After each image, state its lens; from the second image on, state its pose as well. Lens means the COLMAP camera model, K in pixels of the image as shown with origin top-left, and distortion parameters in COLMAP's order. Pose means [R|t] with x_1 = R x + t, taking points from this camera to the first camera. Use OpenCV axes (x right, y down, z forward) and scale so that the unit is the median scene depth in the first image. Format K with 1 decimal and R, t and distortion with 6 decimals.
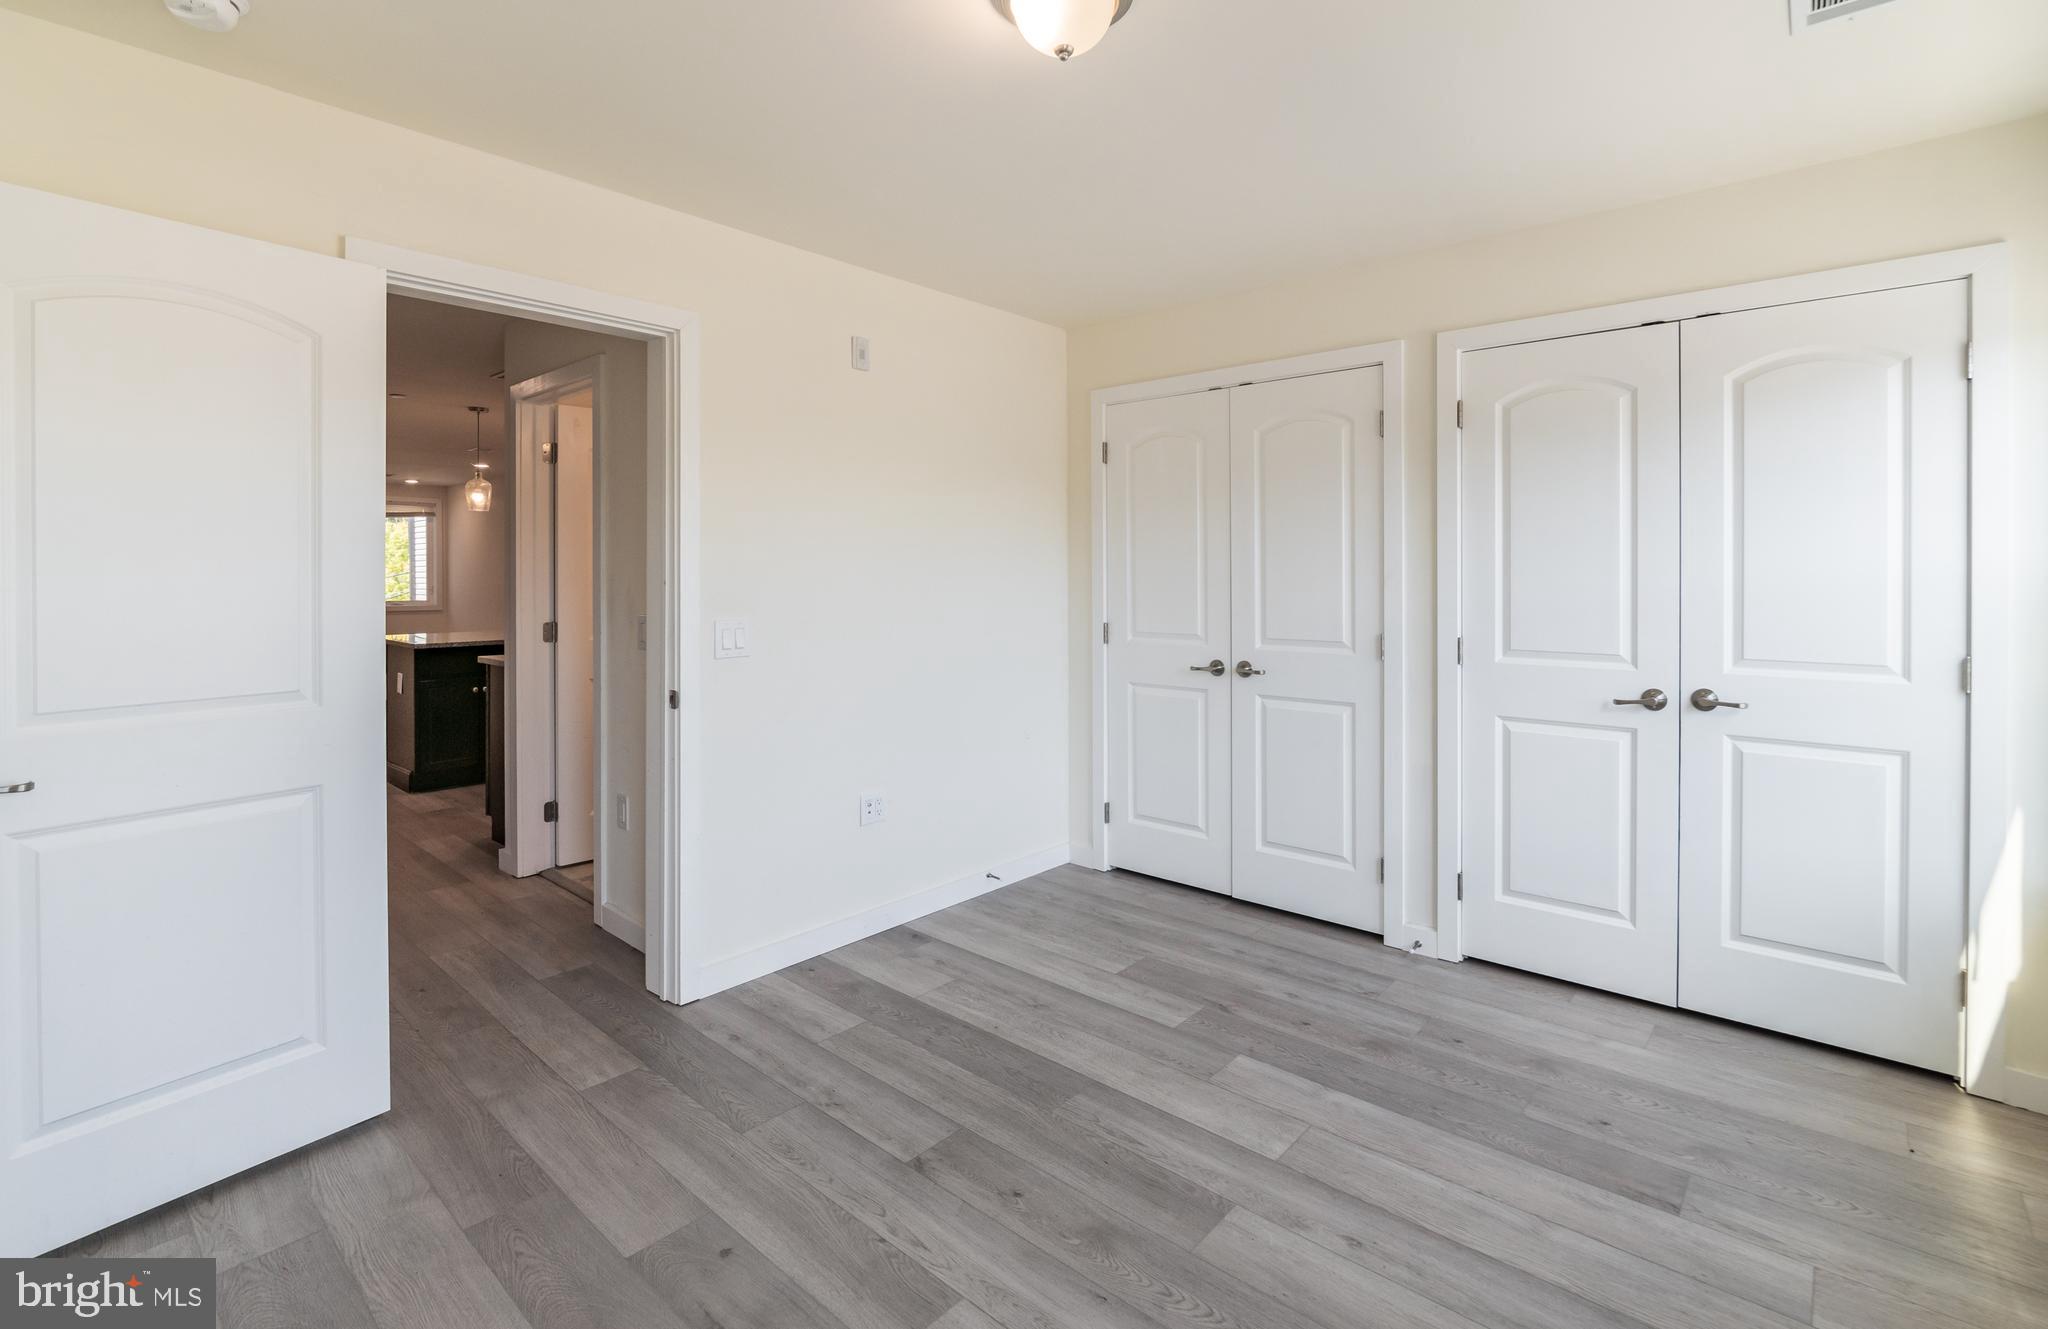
lens RADIAL K [[928.7, 0, 1061.7], [0, 928.7, 570.8], [0, 0, 1]] dist [-0.009485, -0.000983]
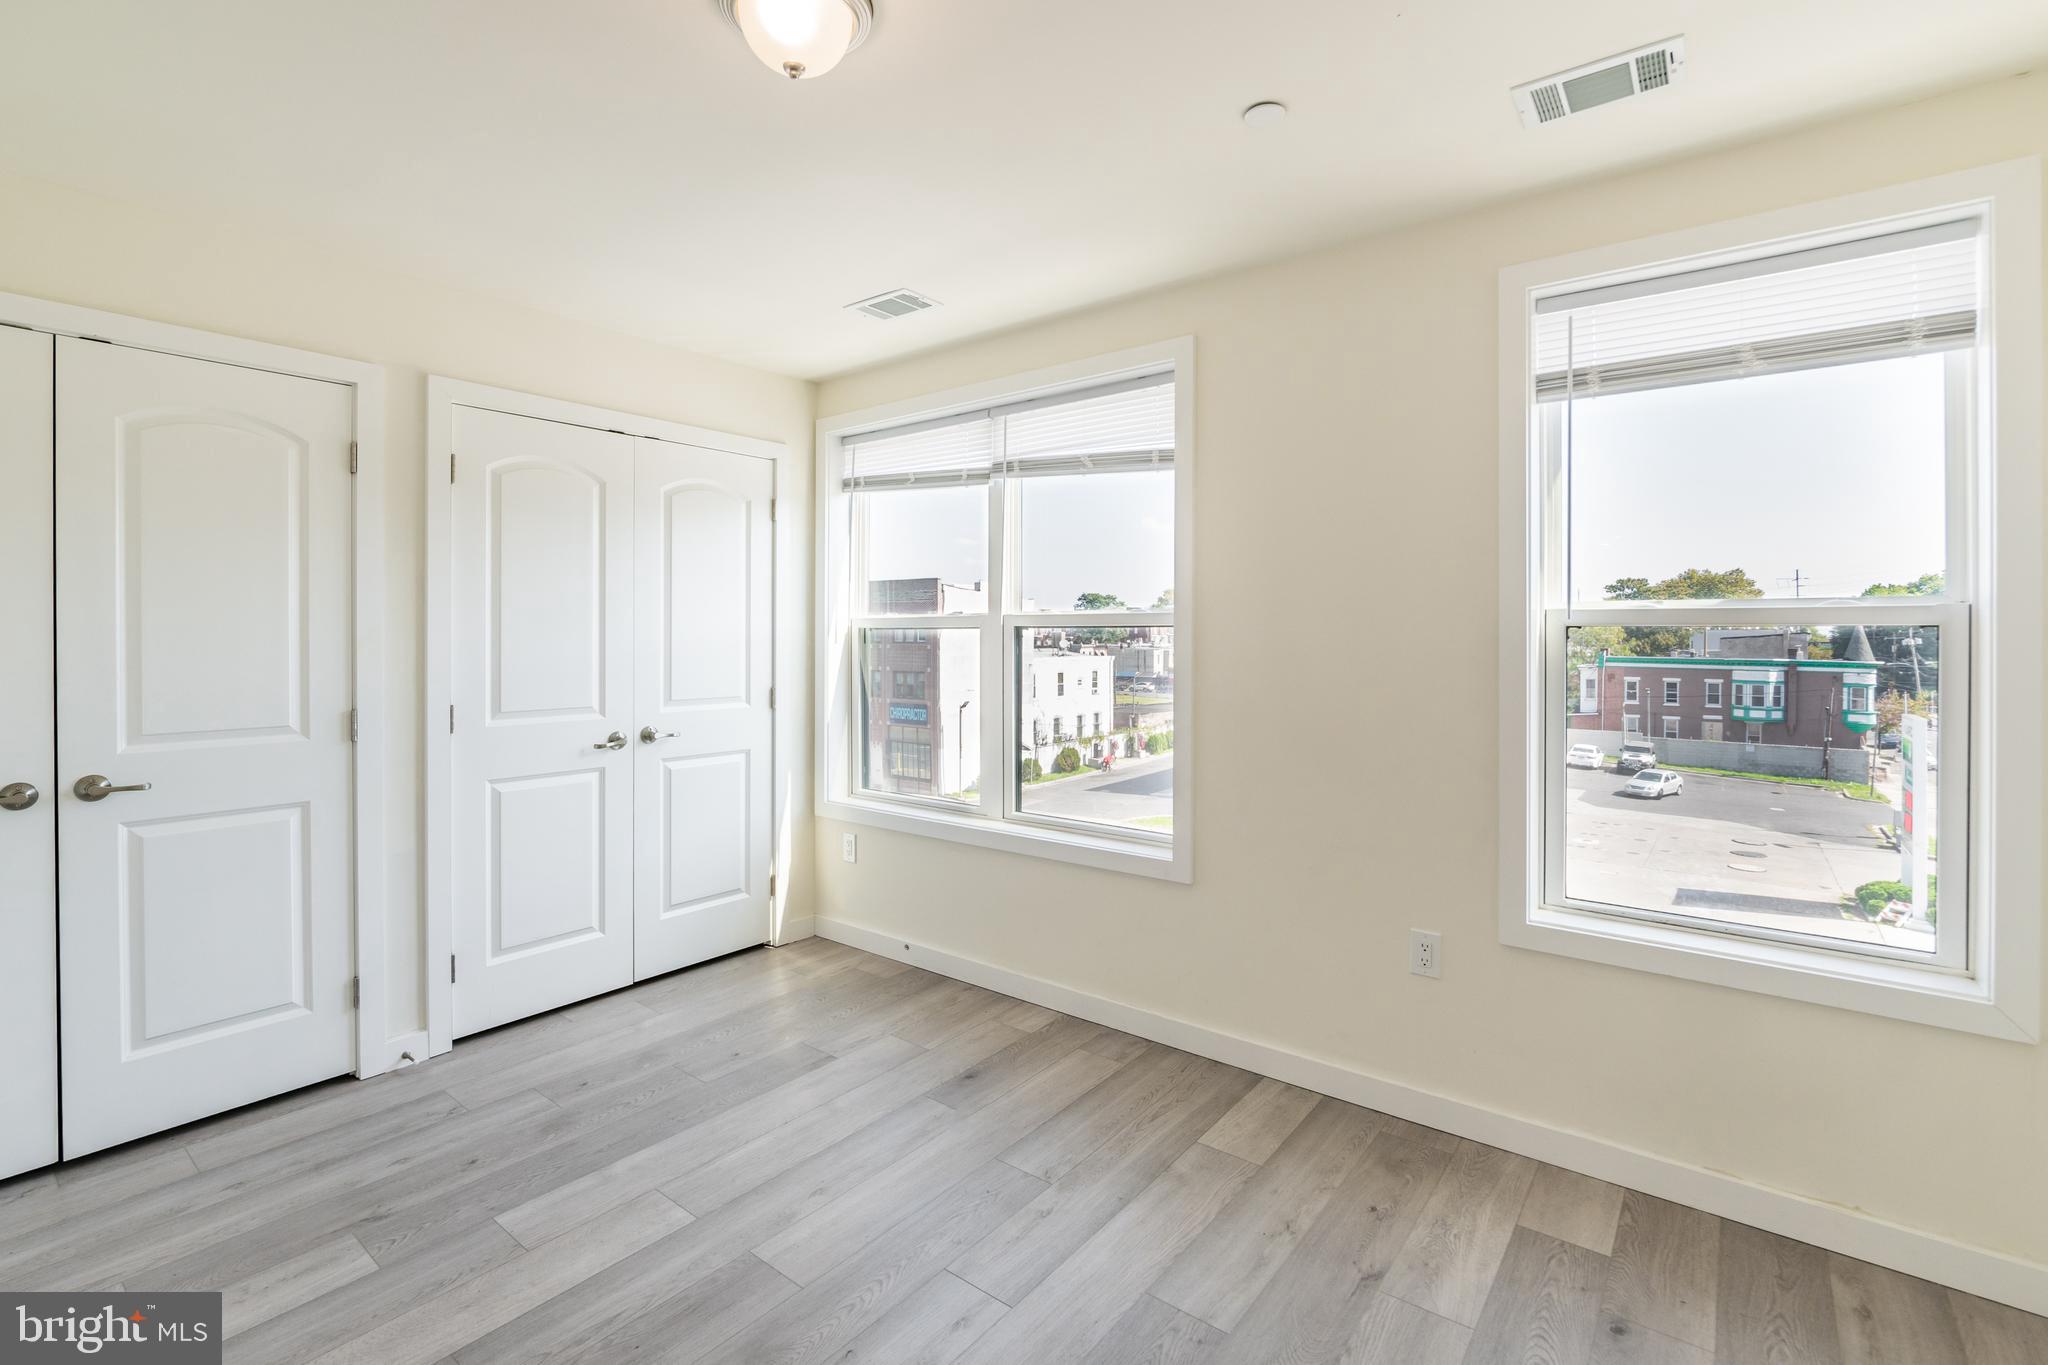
lens RADIAL K [[921.2, 0, 997.4], [0, 921.2, 635.1], [0, 0, 1]] dist [-0.014157, 0.000437]
pose [[-0.020215, 0.004890, 0.999784, -0.573114], [0.003121, 0.999983, -0.004828, 0.007781], [-0.999791, 0.003023, -0.020230, 0.514823]]
